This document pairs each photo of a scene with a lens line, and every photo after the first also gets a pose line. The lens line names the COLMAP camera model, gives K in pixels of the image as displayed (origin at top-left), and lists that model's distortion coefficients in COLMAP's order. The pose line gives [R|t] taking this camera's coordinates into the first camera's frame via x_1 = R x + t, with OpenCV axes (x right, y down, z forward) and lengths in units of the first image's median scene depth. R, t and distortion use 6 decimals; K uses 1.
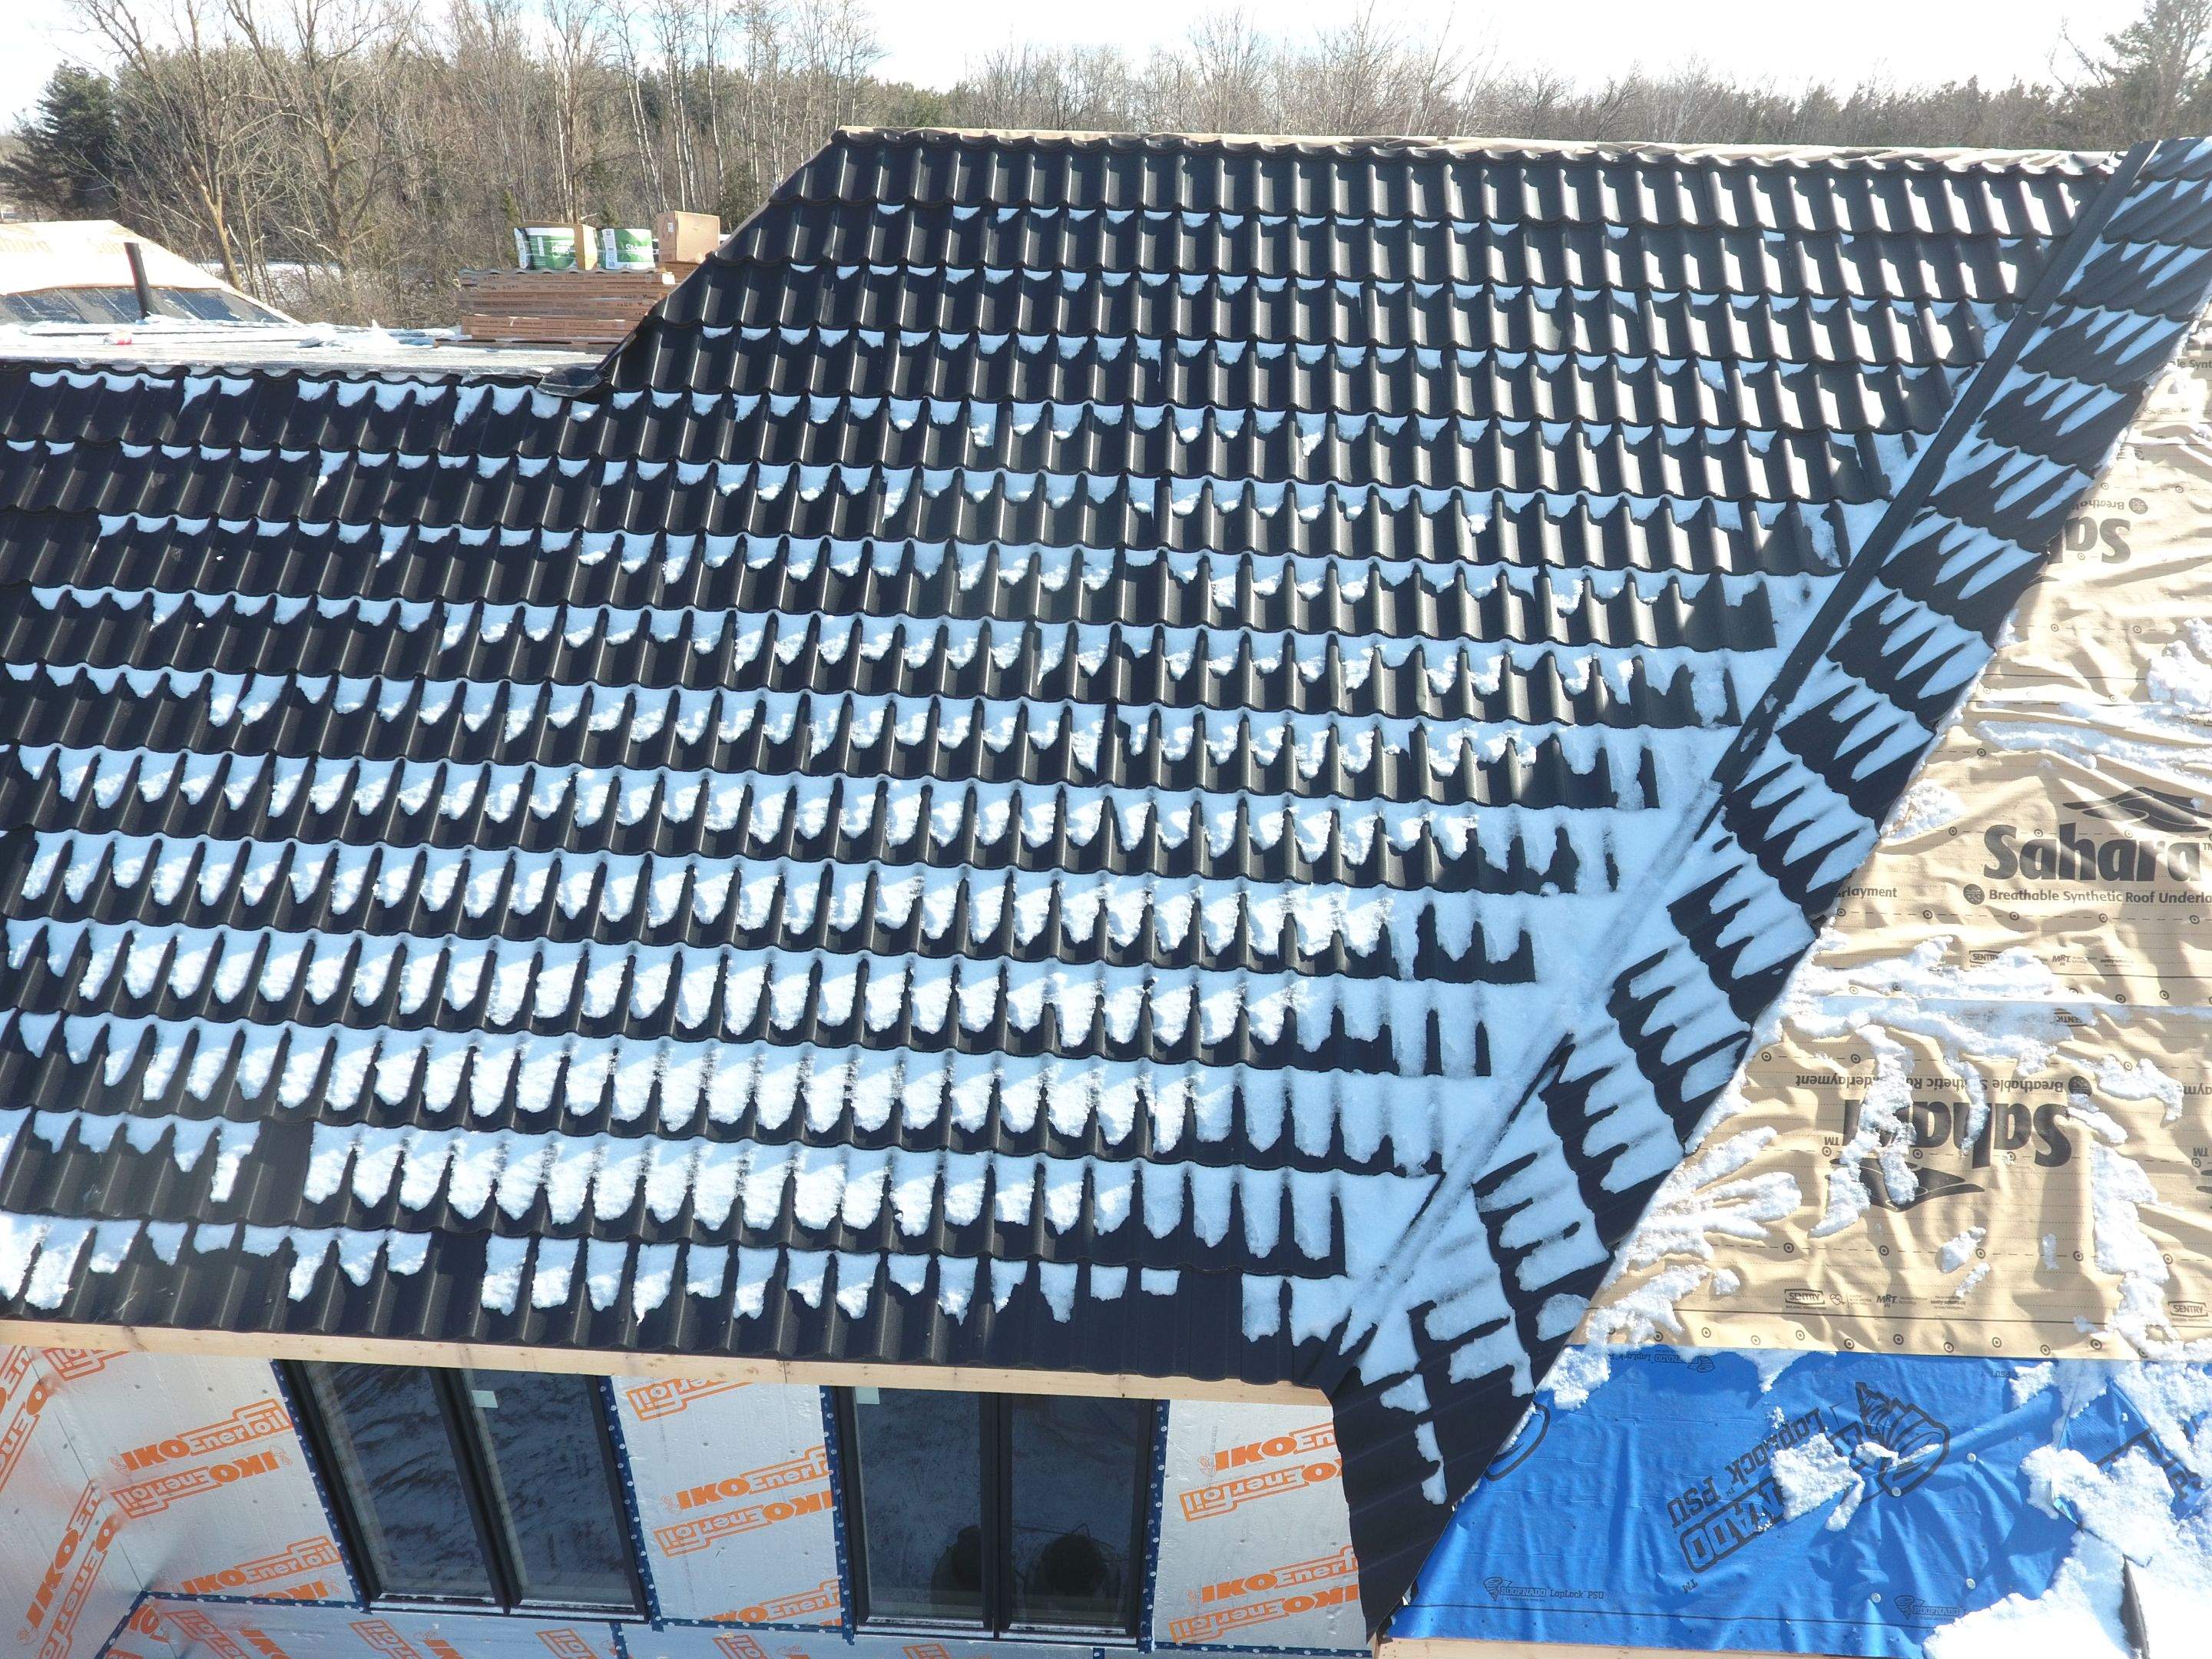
lens RADIAL K [[1294.1, 0, 1086.9], [0, 1294.1, 823.8], [0, 0, 1]] dist [-0.006342, 0.000851]
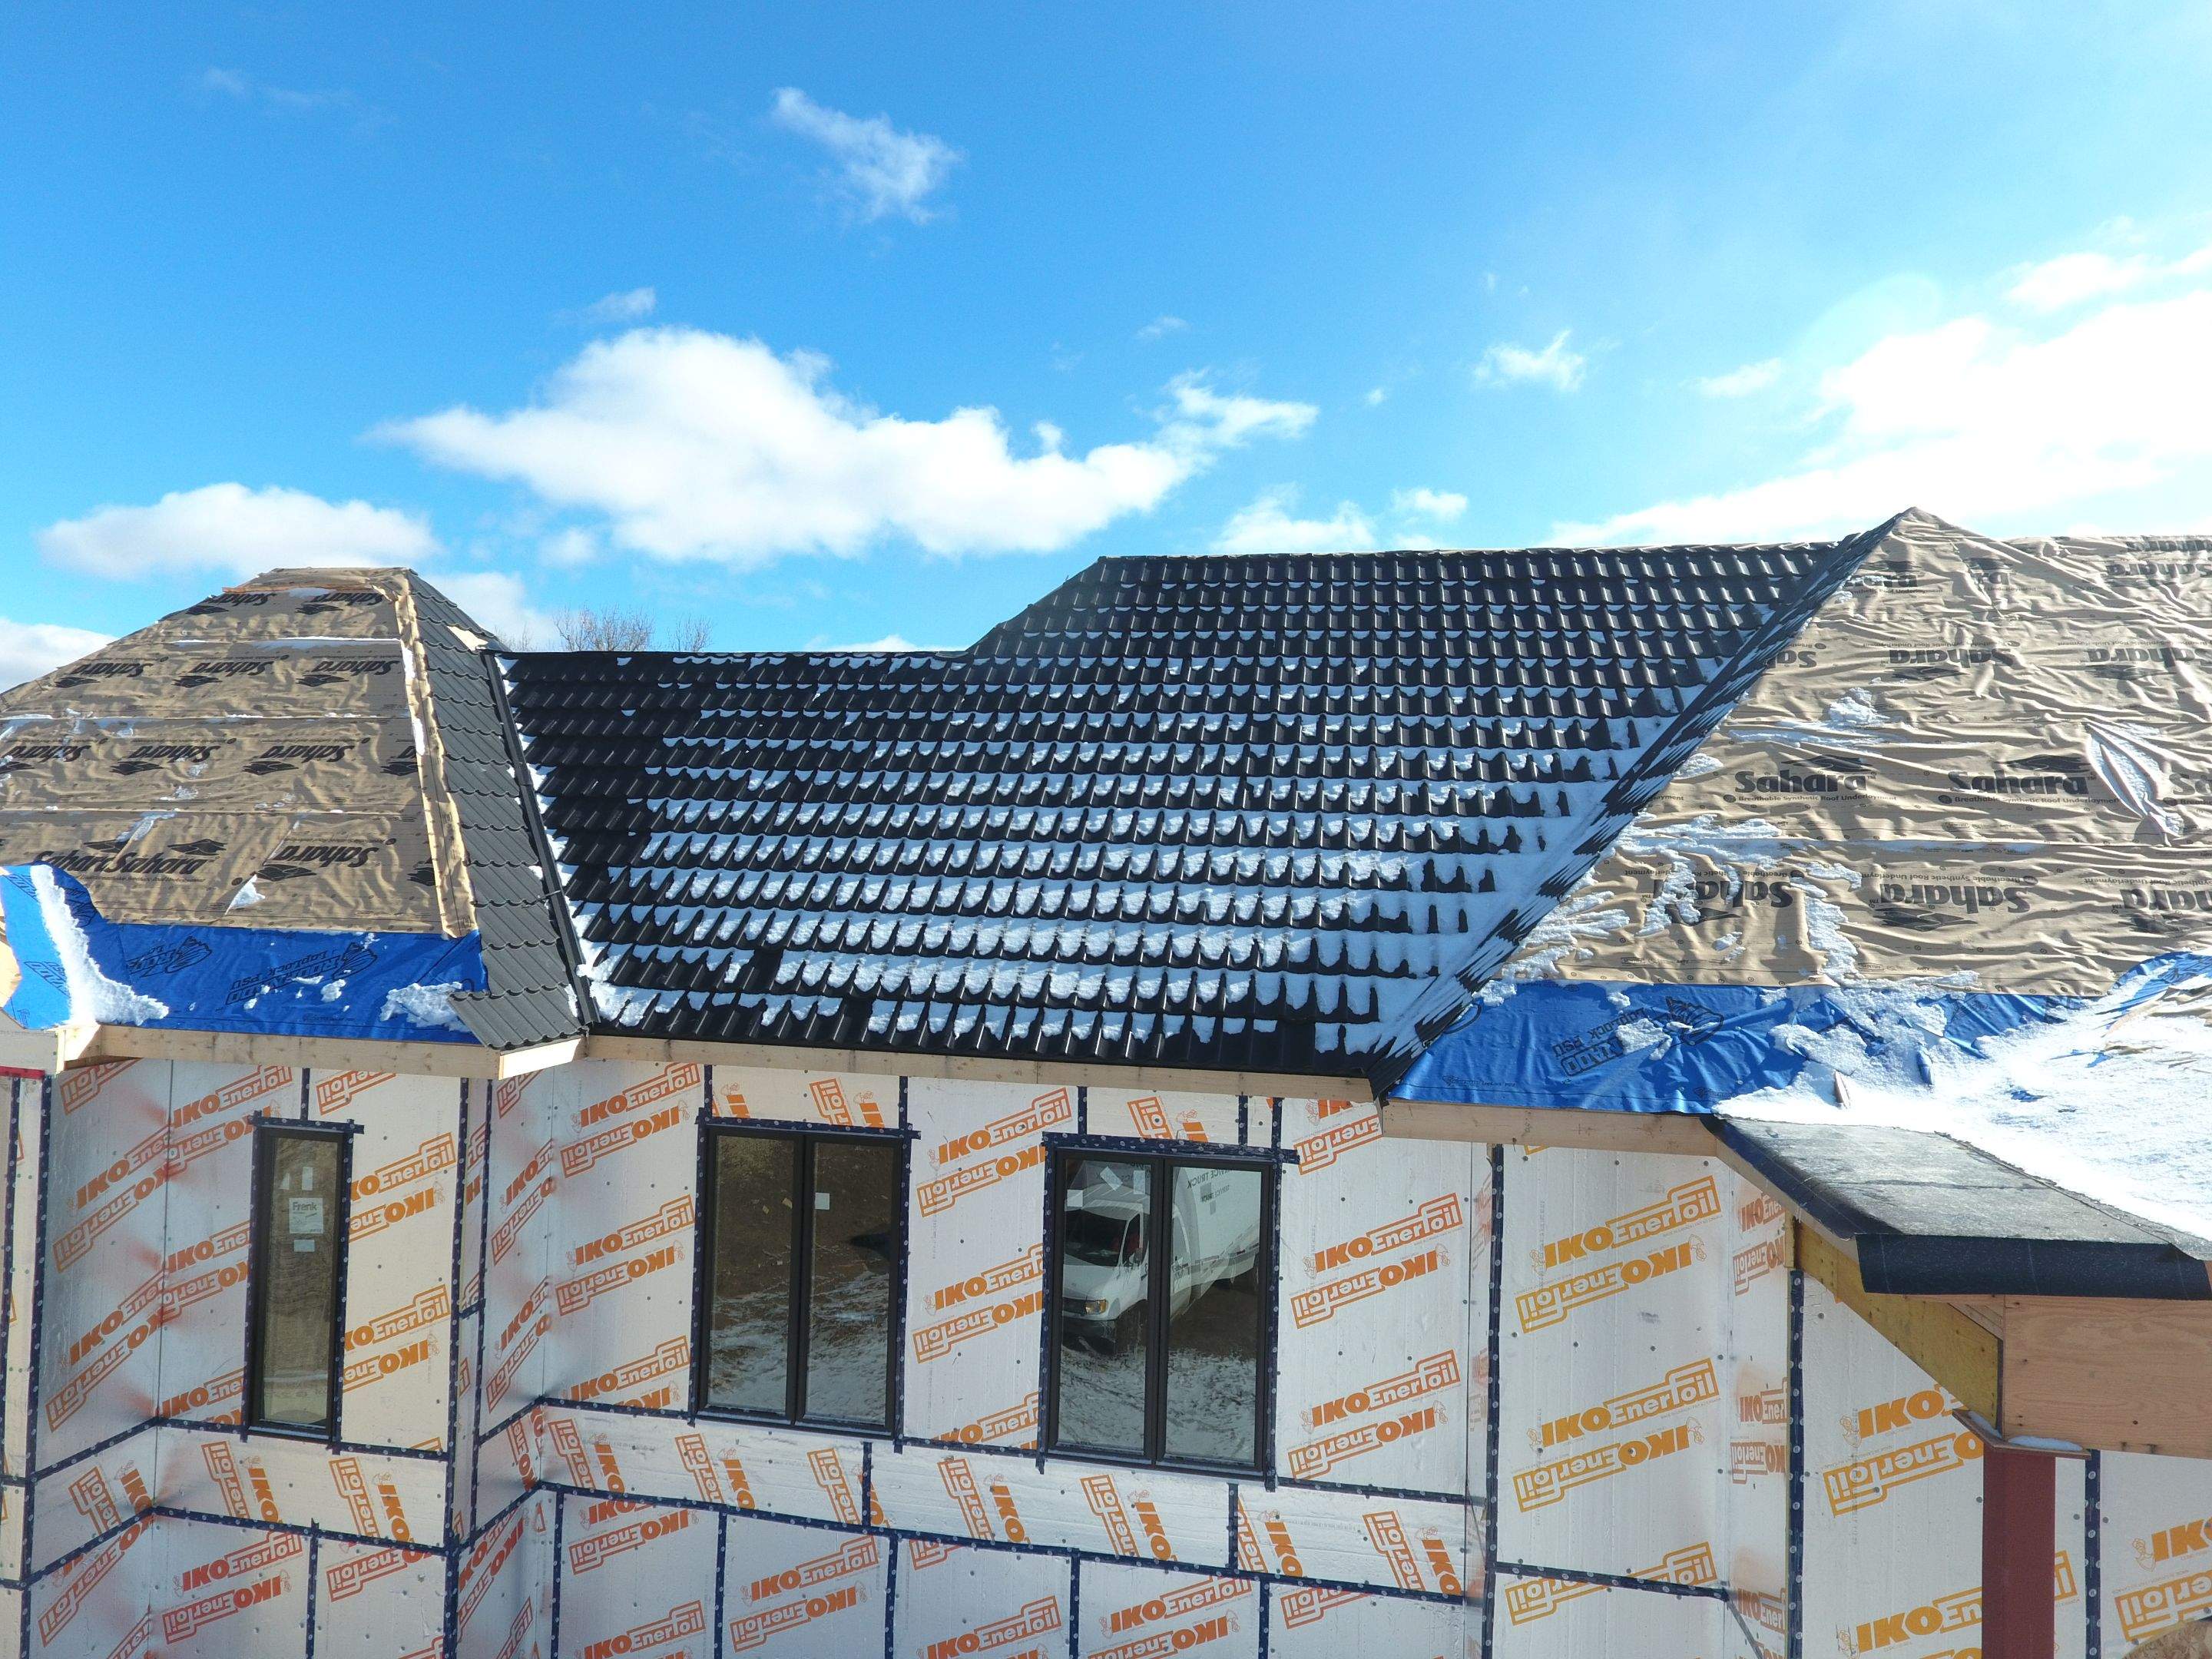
lens RADIAL K [[1294.1, 0, 1089.6], [0, 1294.1, 821.2], [0, 0, 1]] dist [-0.006342, 0.000851]
pose [[0.990228, -0.003173, -0.139420, 0.059267], [-0.063921, 0.878209, -0.473986, 0.831132], [0.123944, 0.478266, 0.869425, -0.533958]]
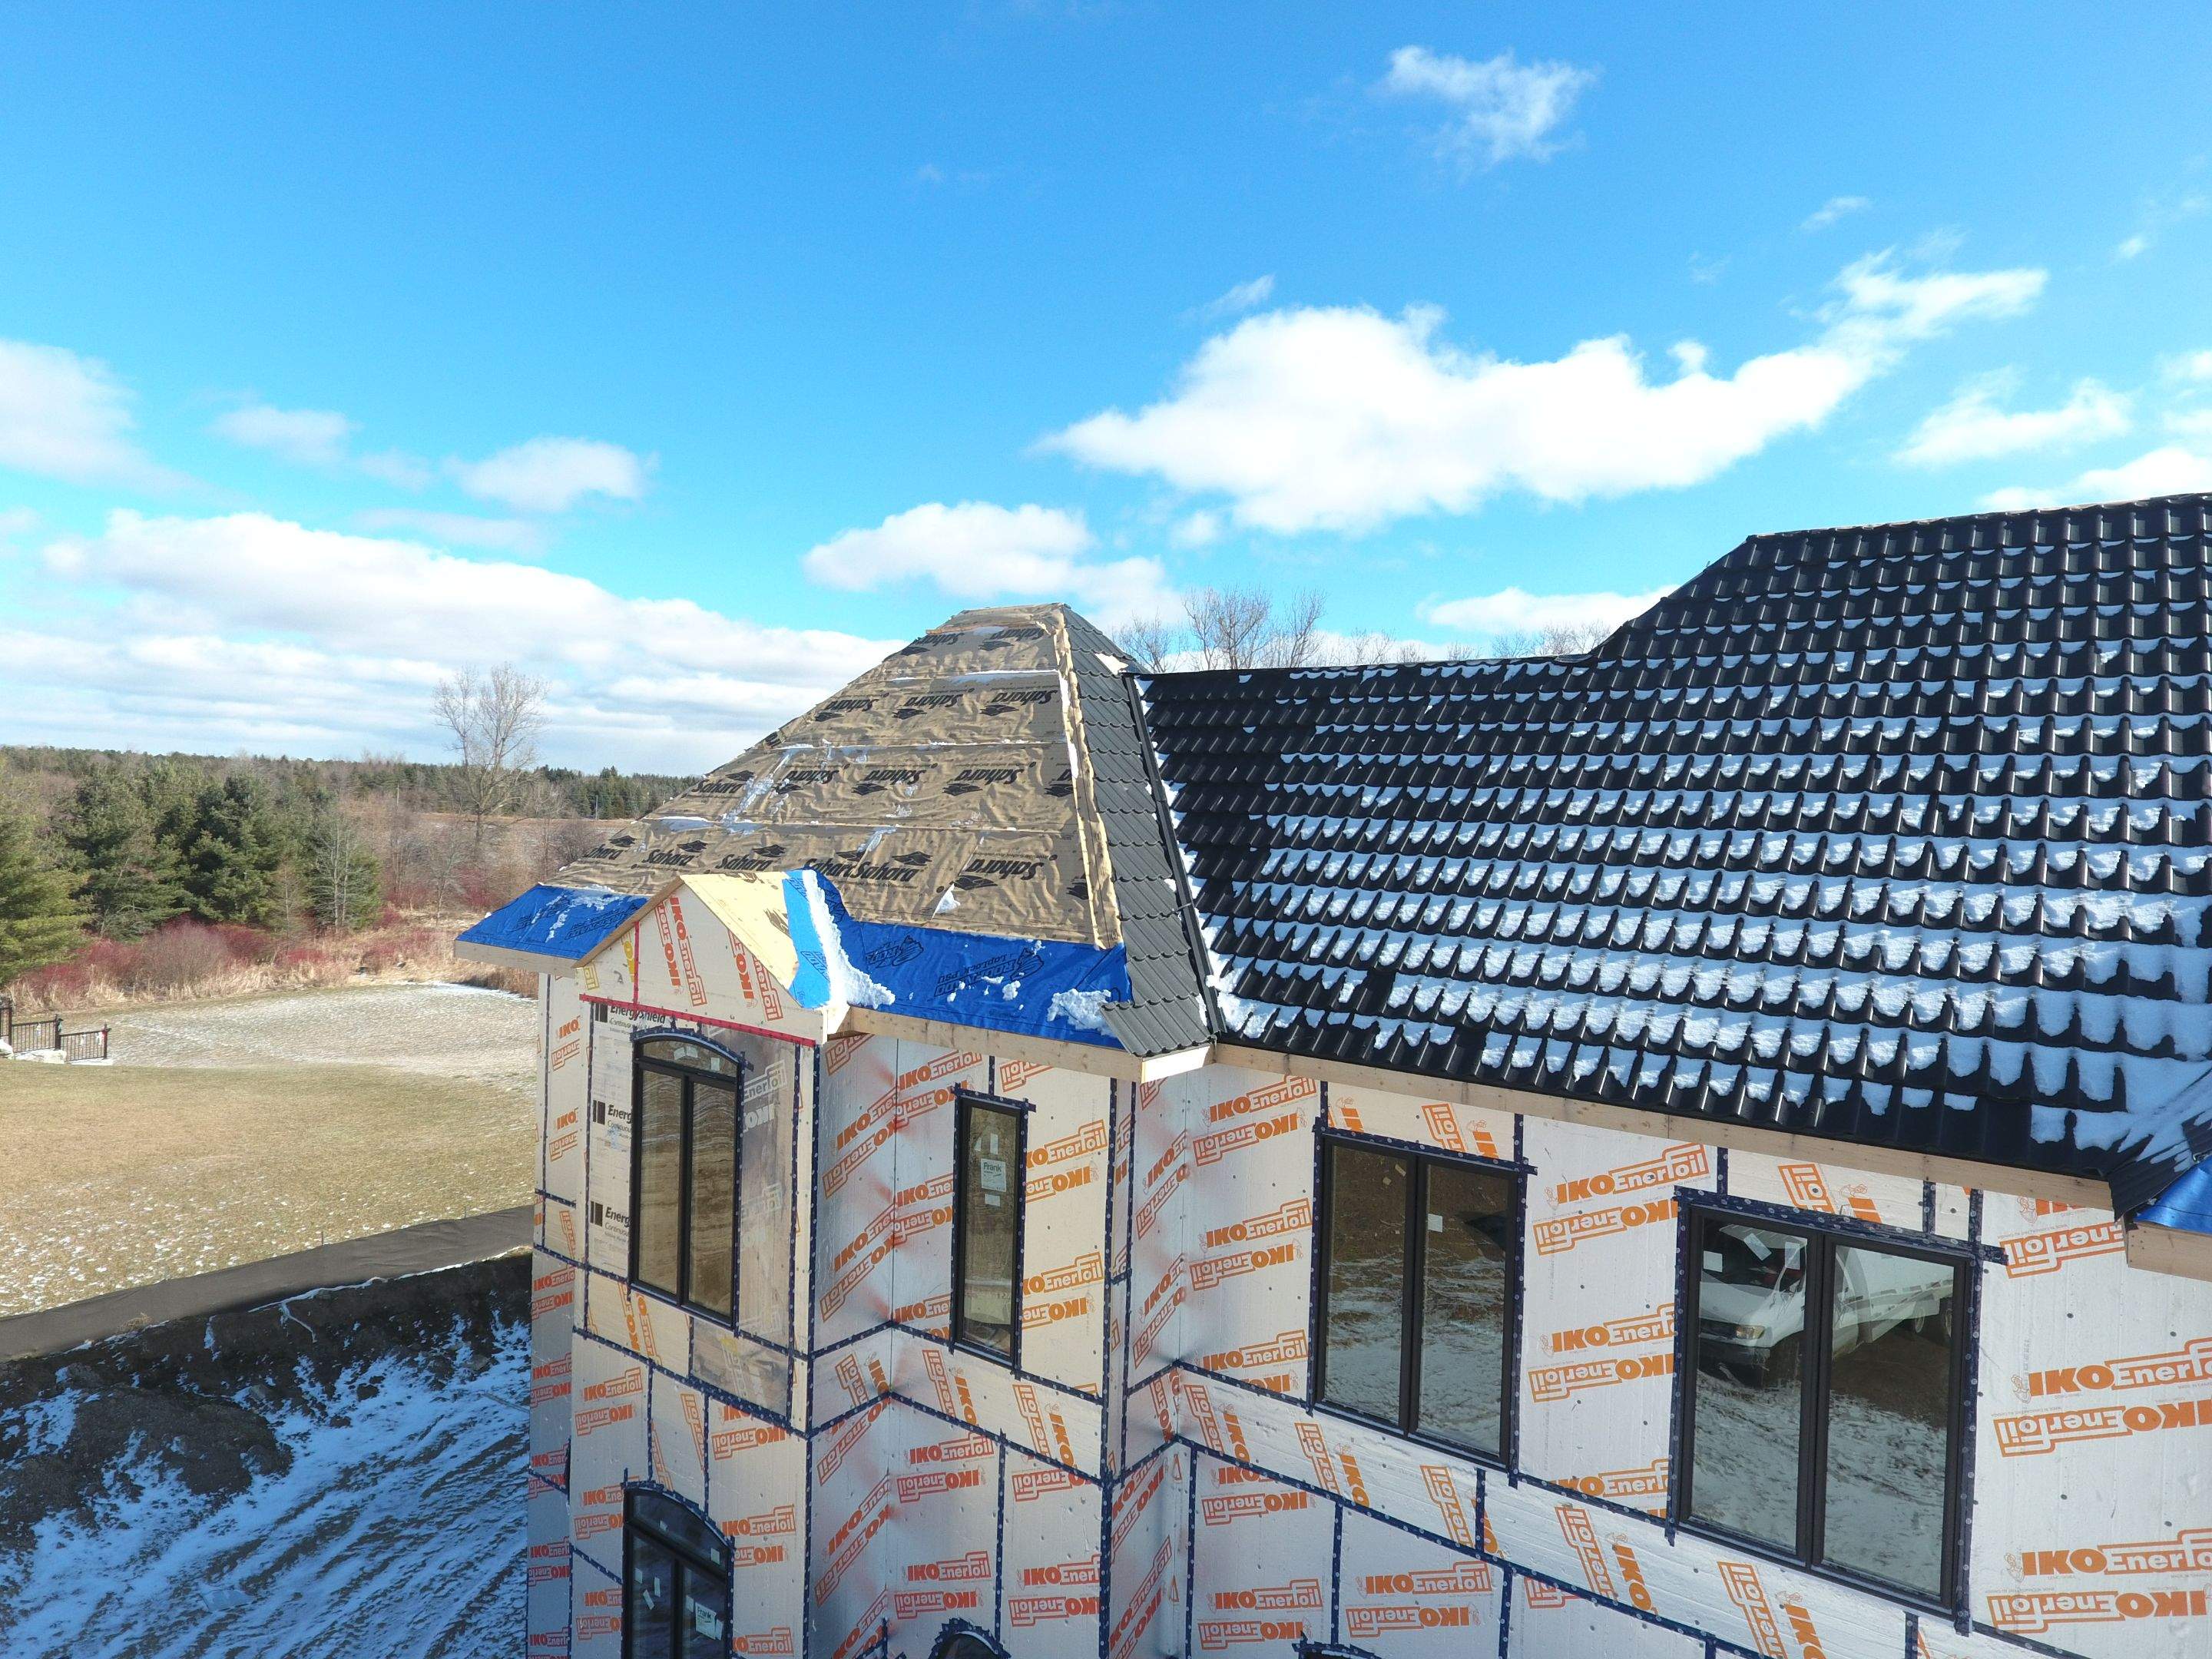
lens RADIAL K [[1294.1, 0, 1086.6], [0, 1294.1, 821.6], [0, 0, 1]] dist [-0.006342, 0.000851]
pose [[0.821295, 0.005725, -0.570475, 0.067742], [-0.262093, 0.891968, -0.368376, 0.765492], [0.506737, 0.452062, 0.734069, -0.591496]]
